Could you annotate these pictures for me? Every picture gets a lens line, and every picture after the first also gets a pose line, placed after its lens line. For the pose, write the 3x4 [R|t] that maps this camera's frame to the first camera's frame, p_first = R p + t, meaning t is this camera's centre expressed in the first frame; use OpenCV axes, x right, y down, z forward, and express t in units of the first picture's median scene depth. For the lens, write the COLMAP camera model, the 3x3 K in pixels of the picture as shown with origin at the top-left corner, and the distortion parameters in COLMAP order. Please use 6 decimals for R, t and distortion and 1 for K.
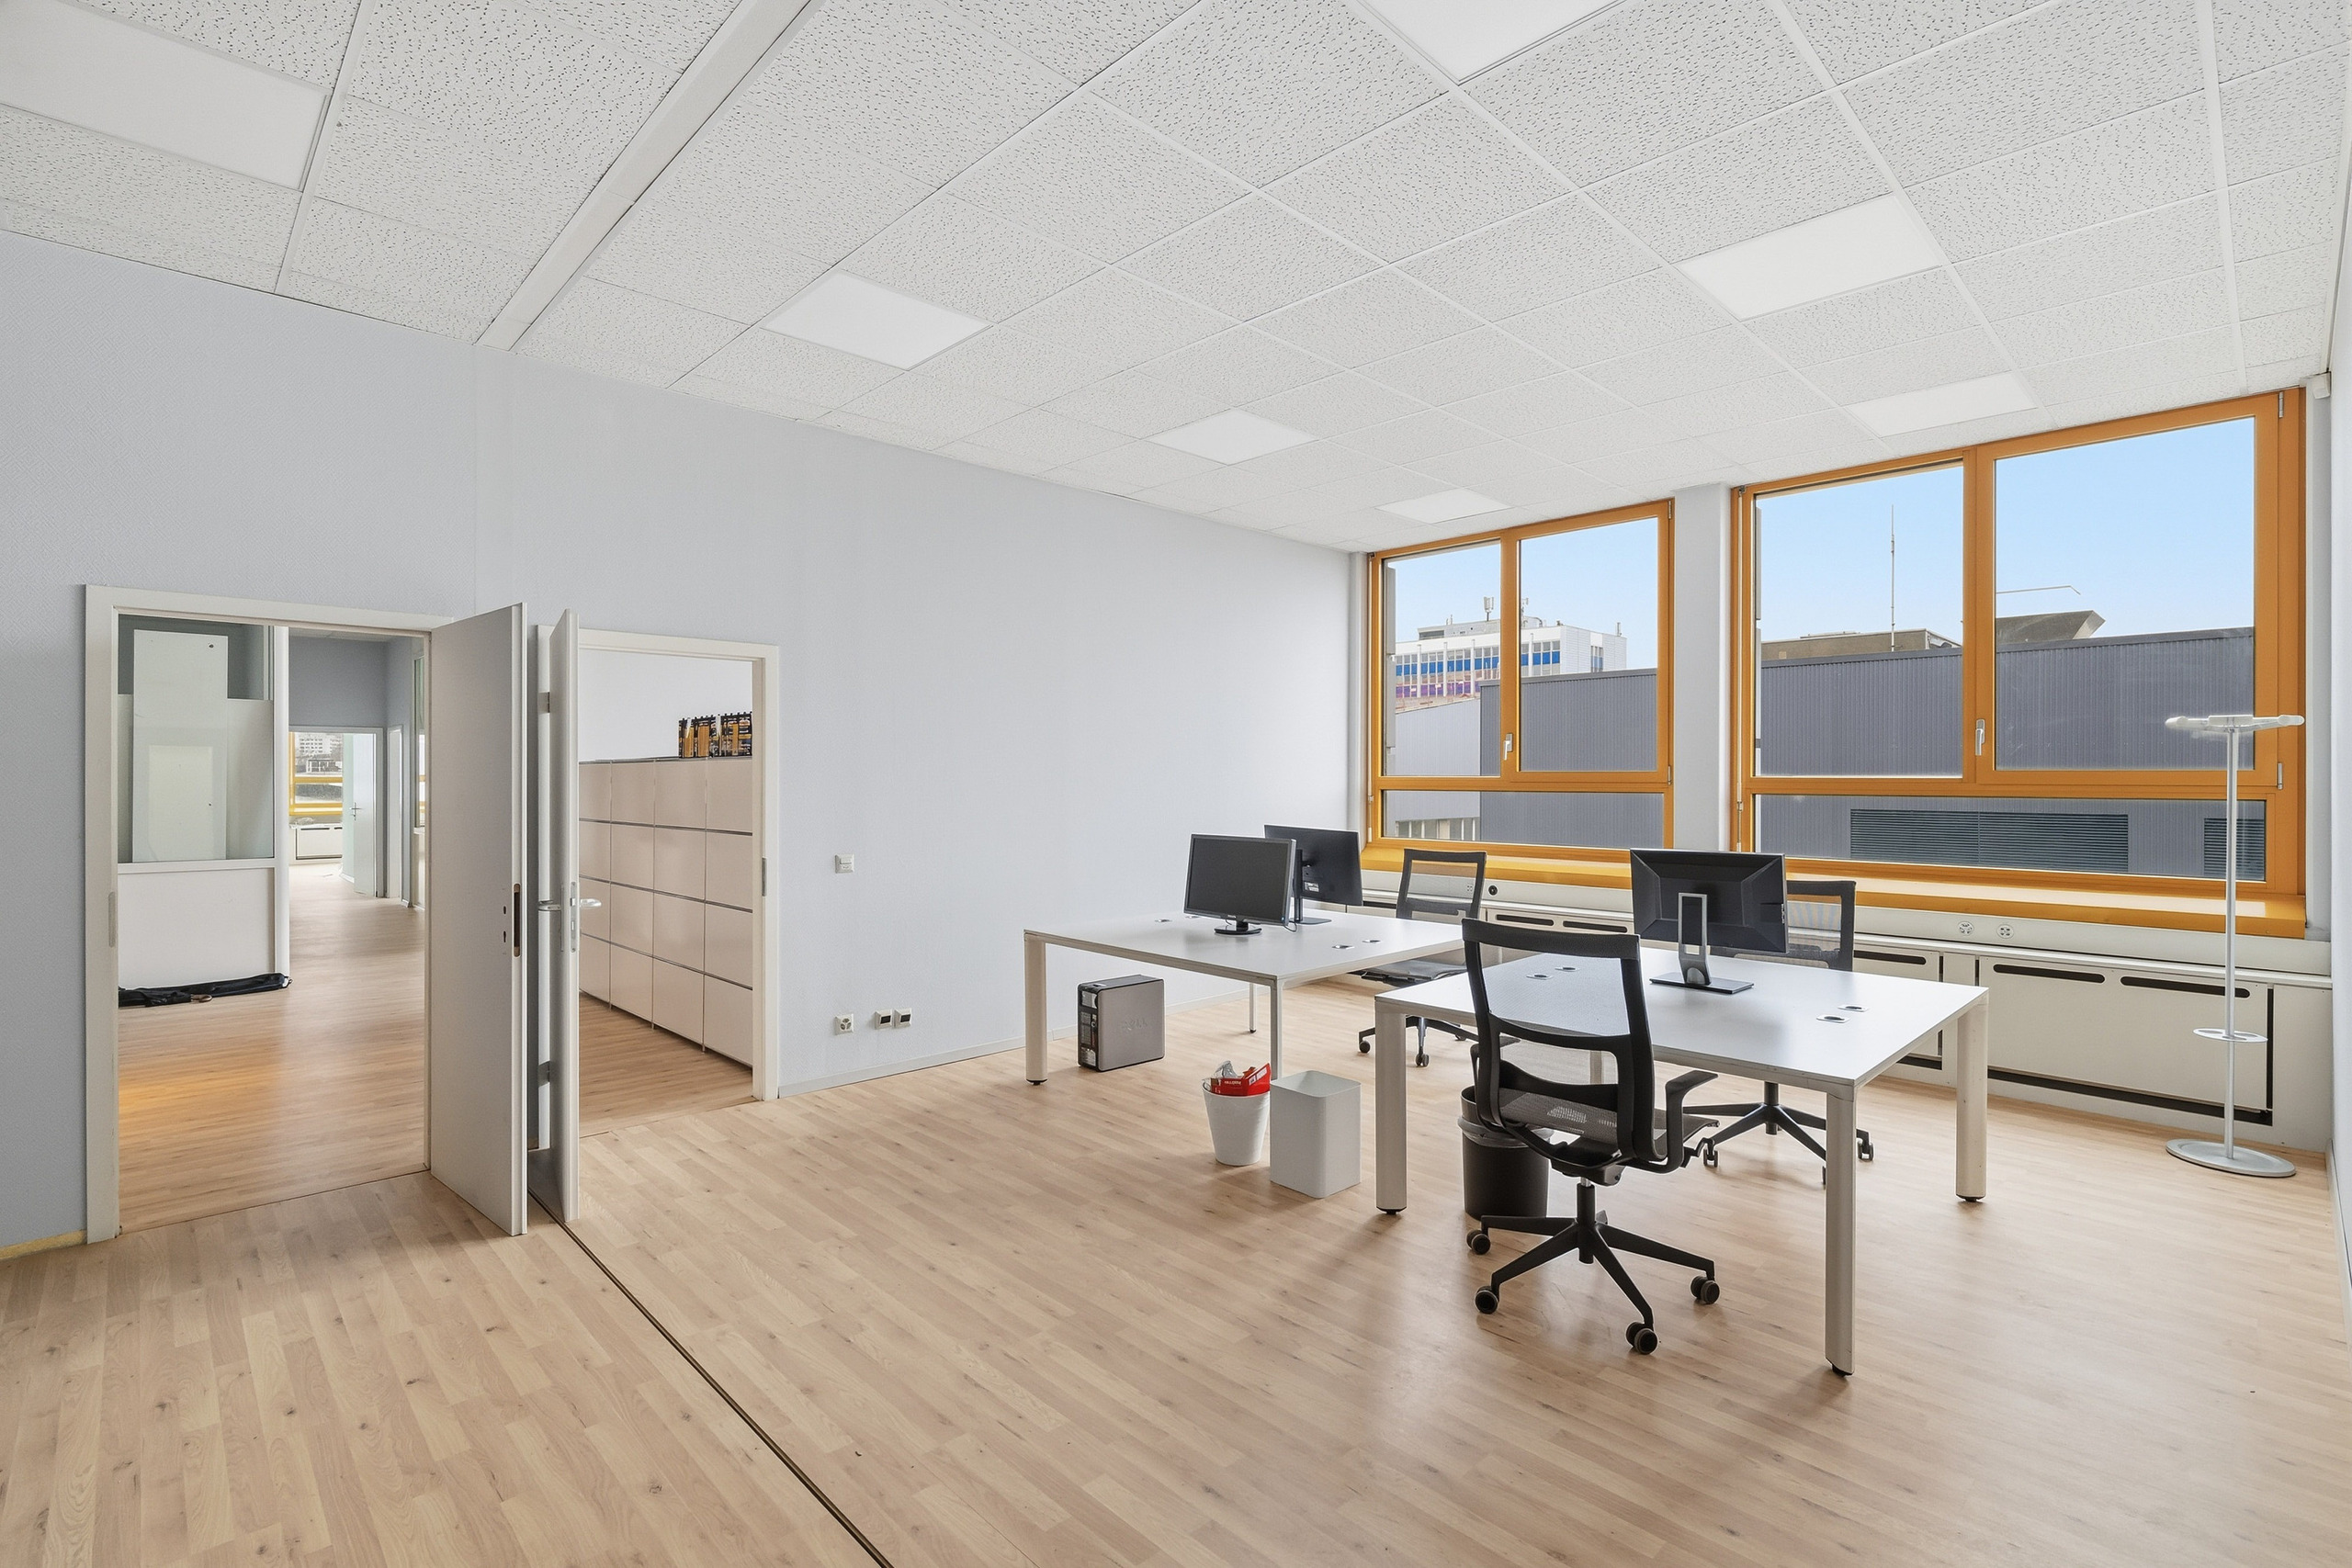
lens RADIAL K [[1077.6, 0, 1177.3], [0, 1077.6, 770.8], [0, 0, 1]] dist [-0.001178, 0.000098]
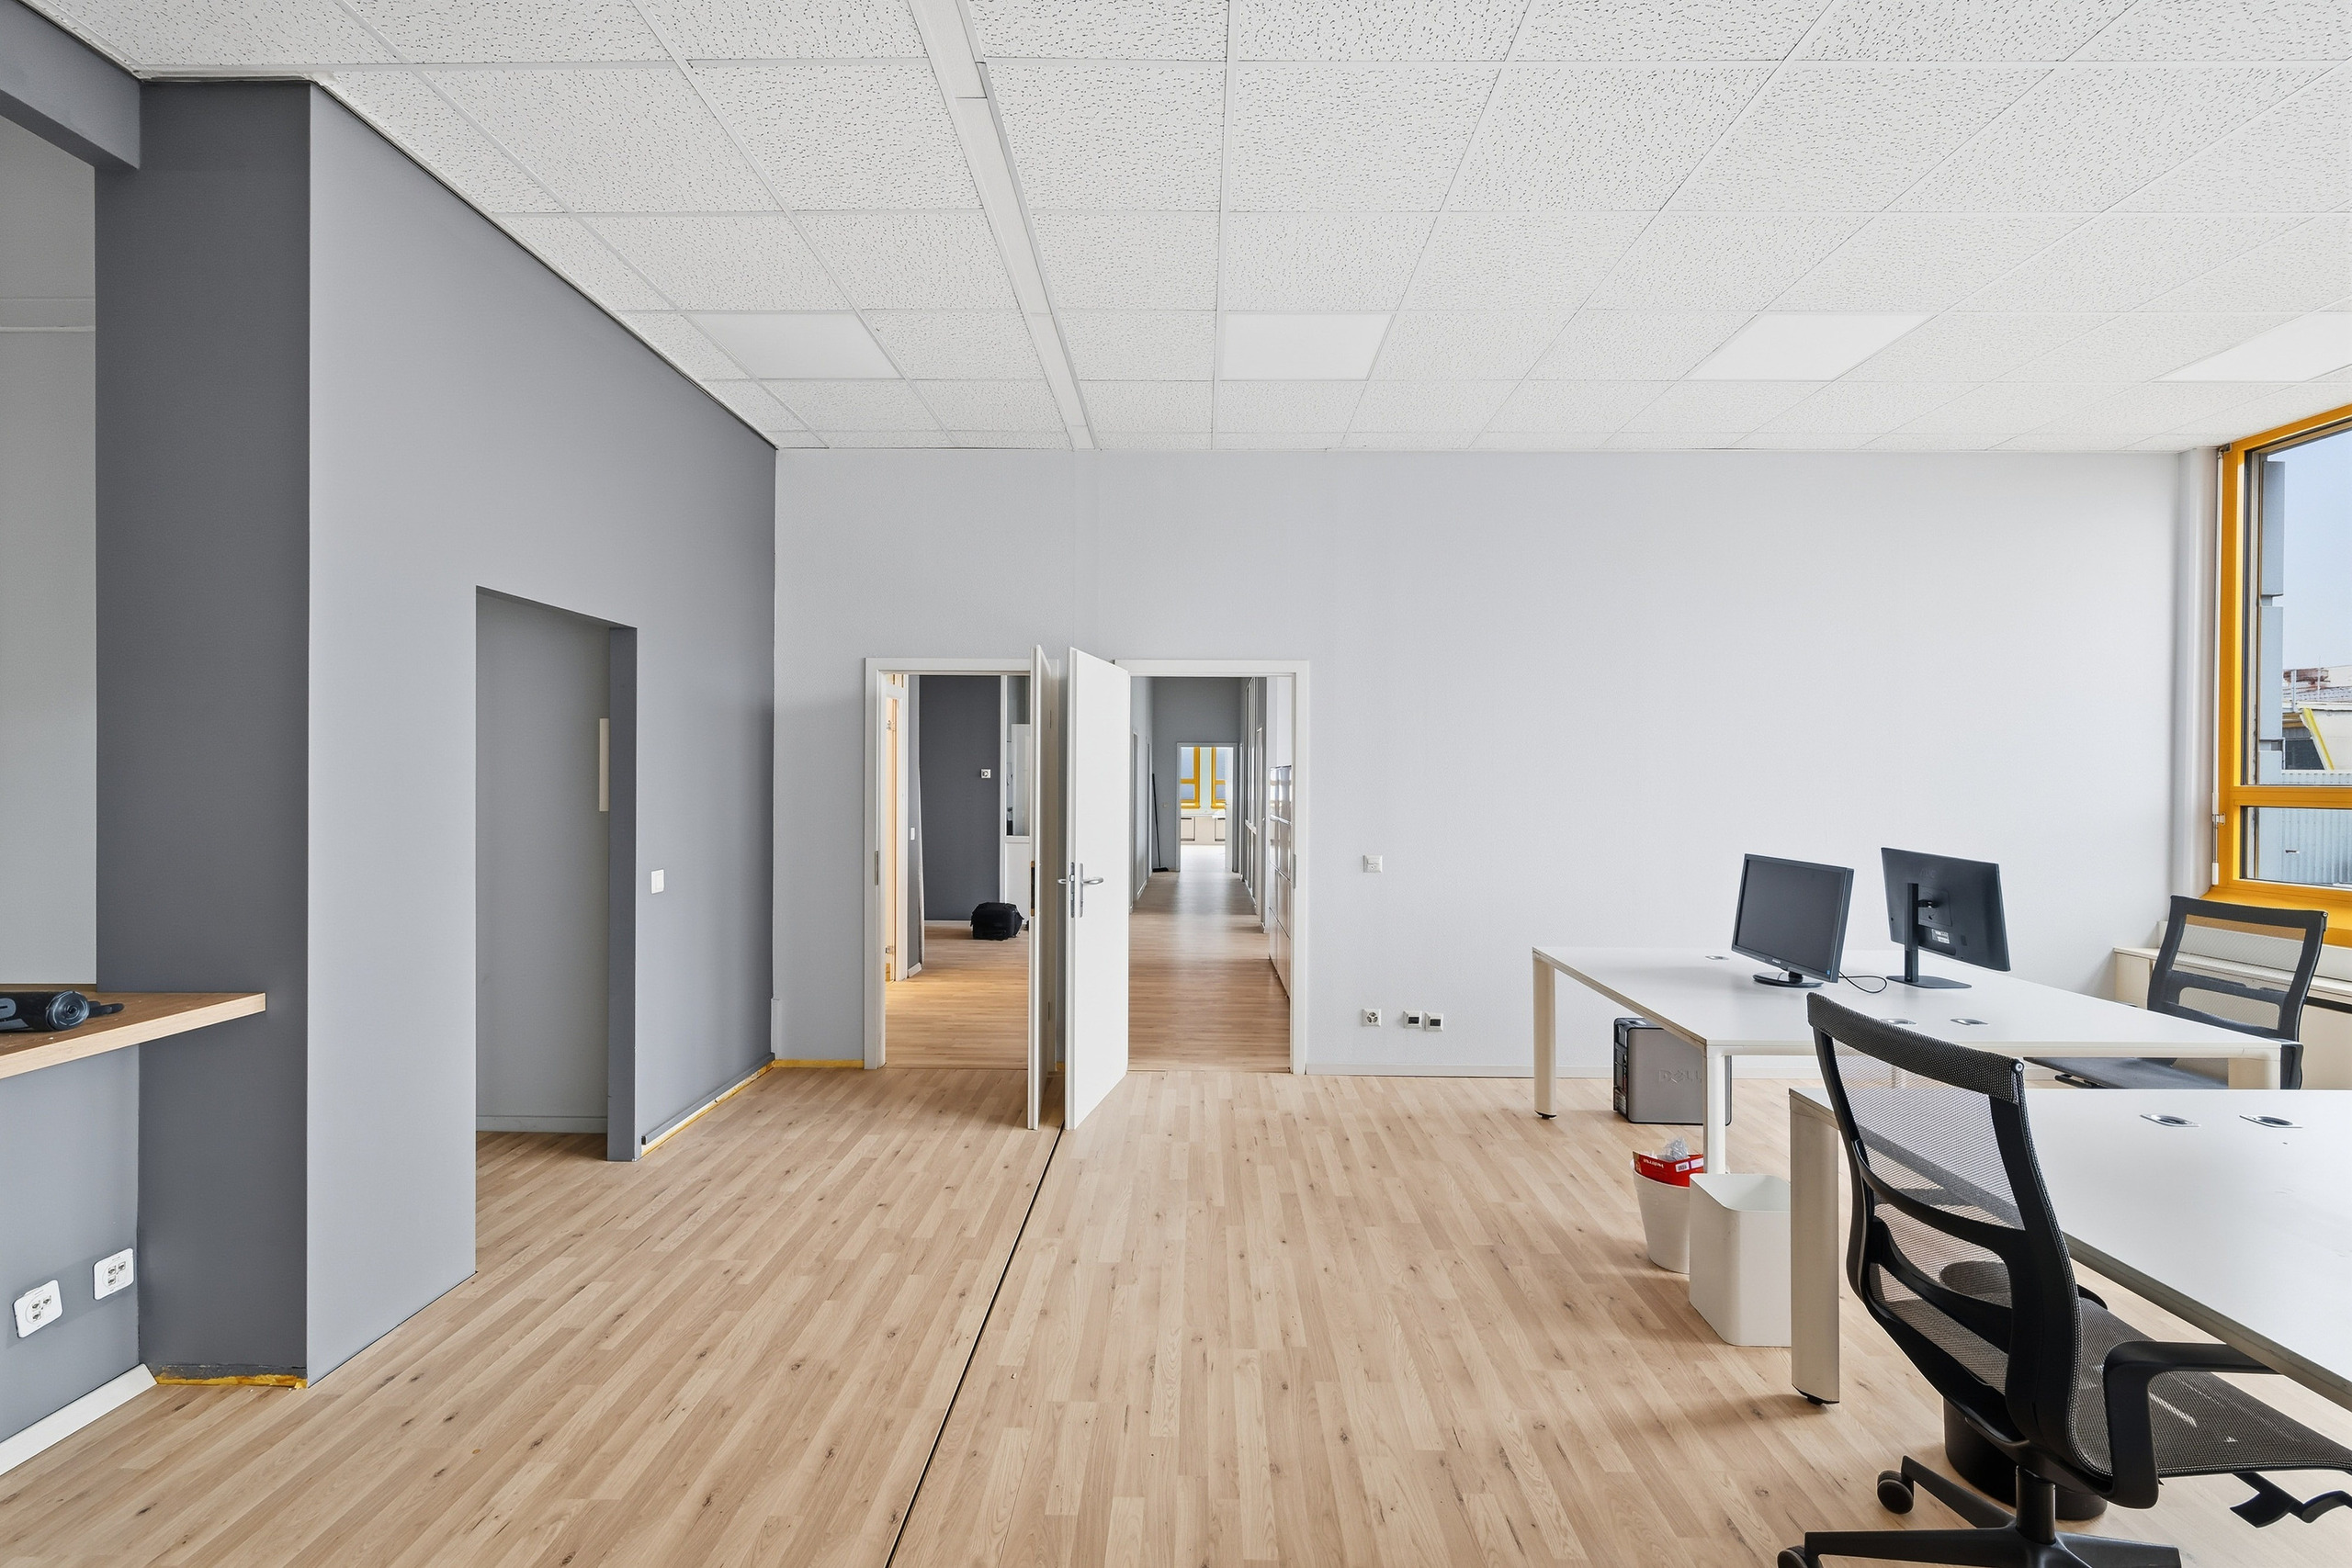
lens RADIAL K [[1034.7, 0, 1185.0], [0, 1034.7, 778.2], [0, 0, 1]] dist [-0.000107, -0.003601]
pose [[0.708782, 0.003077, -0.705421, 0.370632], [-0.001570, 0.999995, 0.002785, 0.000744], [0.705426, -0.000866, 0.708783, 0.221019]]
